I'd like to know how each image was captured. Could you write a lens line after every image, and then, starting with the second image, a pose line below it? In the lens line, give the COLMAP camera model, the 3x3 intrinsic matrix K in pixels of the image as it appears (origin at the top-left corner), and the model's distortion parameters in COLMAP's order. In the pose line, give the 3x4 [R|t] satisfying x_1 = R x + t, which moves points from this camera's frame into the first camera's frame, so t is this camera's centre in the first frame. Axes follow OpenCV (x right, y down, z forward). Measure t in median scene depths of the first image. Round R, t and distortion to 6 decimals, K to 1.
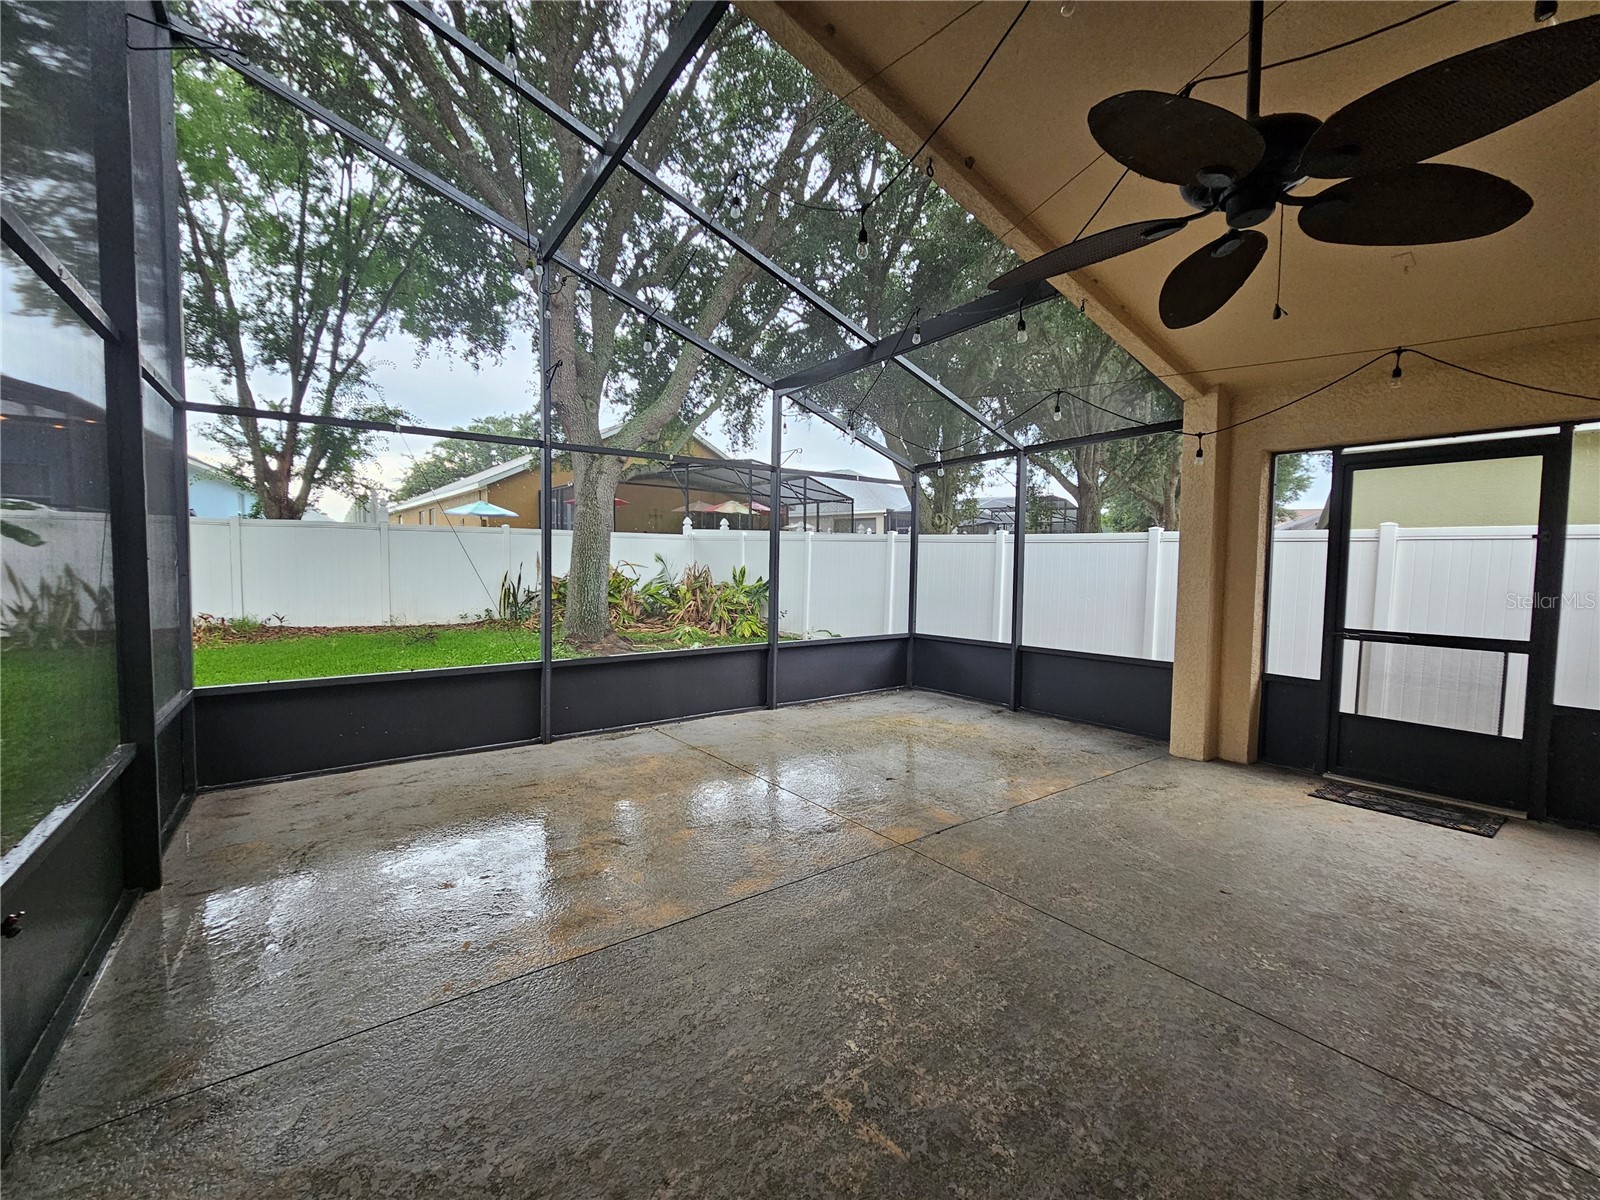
lens RADIAL K [[651.8, 0, 789.4], [0, 651.8, 598.2], [0, 0, 1]] dist [-0.001721, -0.000130]
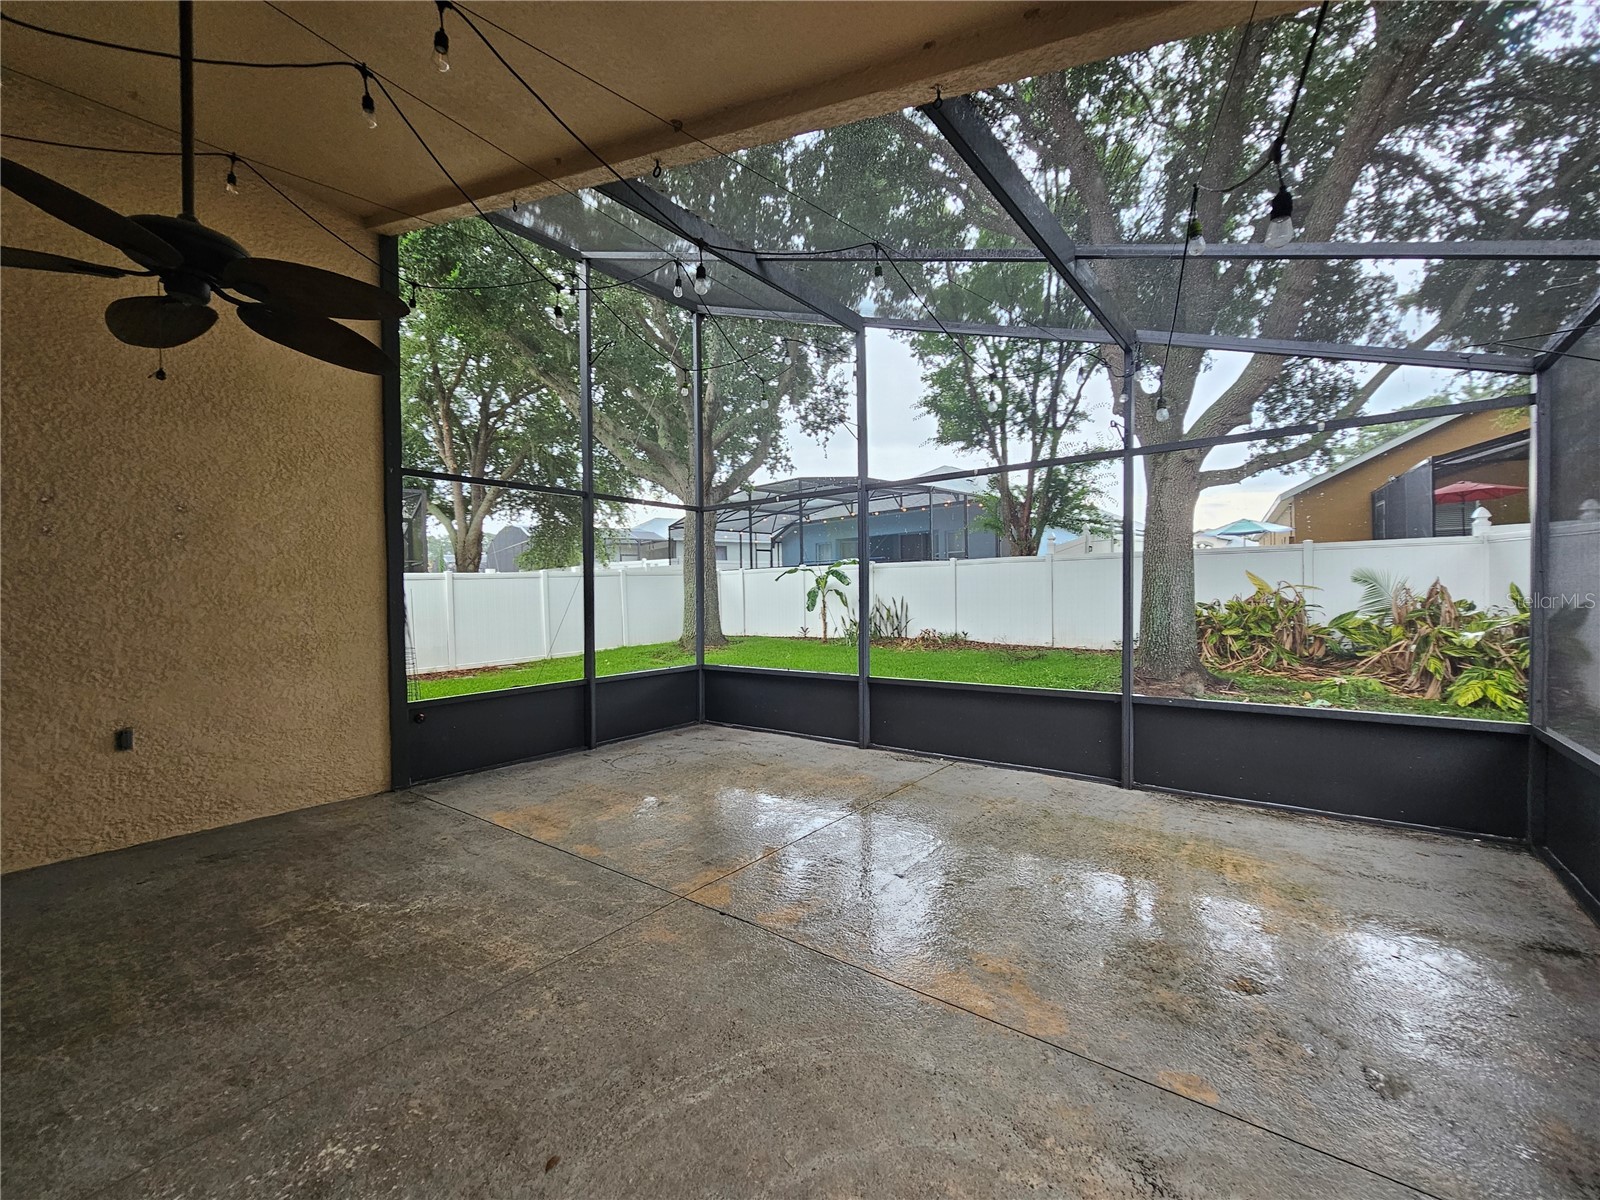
lens RADIAL K [[655.9, 0, 796.5], [0, 655.9, 599.1], [0, 0, 1]] dist [-0.001754, -0.000171]
pose [[0.289897, -0.006409, -0.957036, 0.760053], [-0.033806, 0.999285, -0.016932, -0.014556], [0.956461, 0.037262, 0.289473, 0.612703]]
